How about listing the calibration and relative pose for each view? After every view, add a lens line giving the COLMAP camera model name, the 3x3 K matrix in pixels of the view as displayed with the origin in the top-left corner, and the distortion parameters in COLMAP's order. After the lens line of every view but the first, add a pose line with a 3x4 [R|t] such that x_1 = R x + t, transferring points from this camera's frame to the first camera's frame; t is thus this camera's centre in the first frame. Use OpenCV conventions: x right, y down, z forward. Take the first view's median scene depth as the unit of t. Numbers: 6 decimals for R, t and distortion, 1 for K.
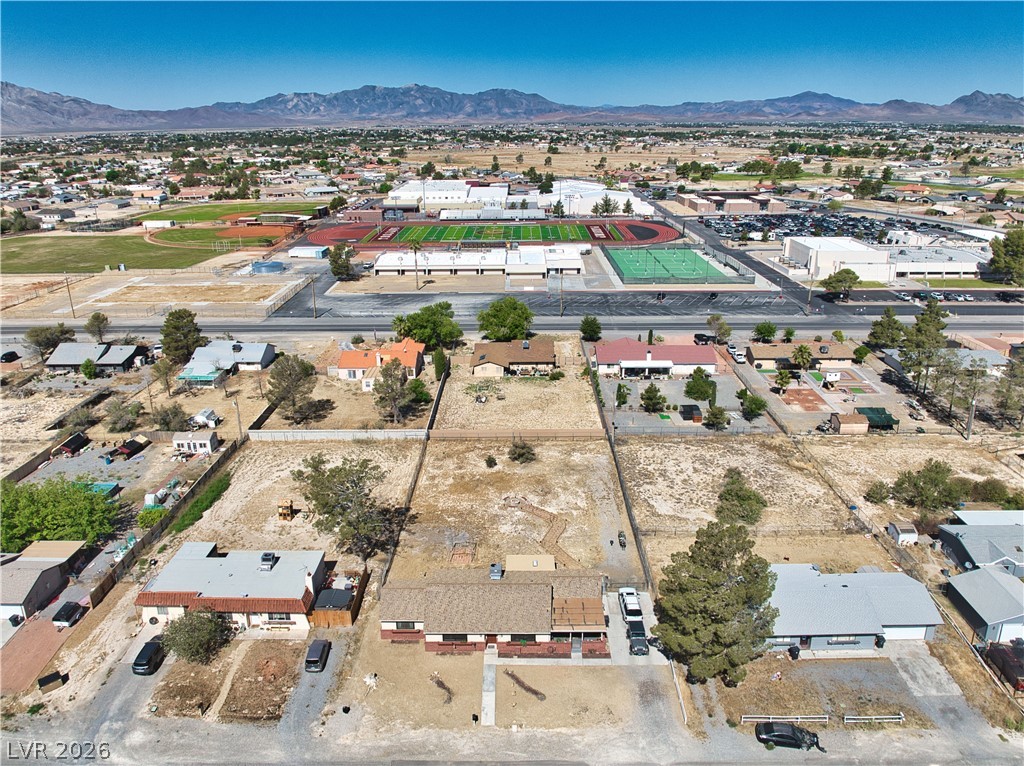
lens RADIAL K [[732.7, 0, 514.2], [0, 732.7, 416.4], [0, 0, 1]] dist [-0.030916, -0.017141]
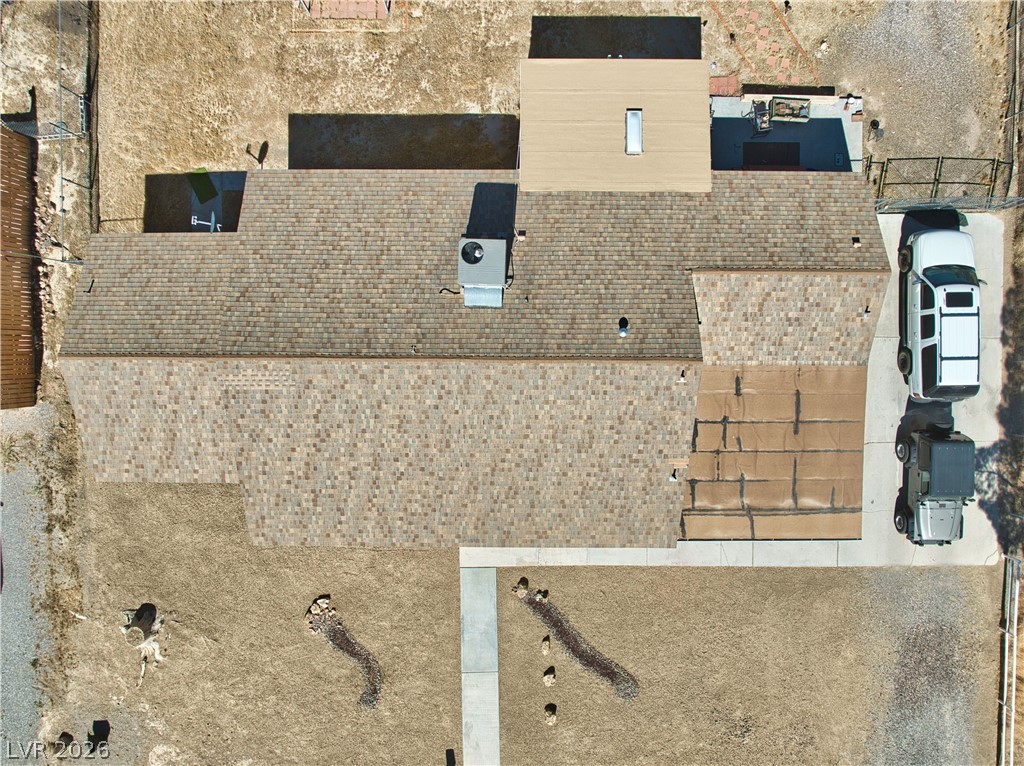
lens RADIAL K [[750.4, 0, 512.0], [0, 750.4, 383.0], [0, 0, 1]] dist [-0.039861, -0.009555]
pose [[0.999960, -0.008588, 0.002445, -0.010731], [0.000768, 0.355579, 0.934646, -0.008527], [-0.008896, -0.934607, 0.355572, 0.580245]]
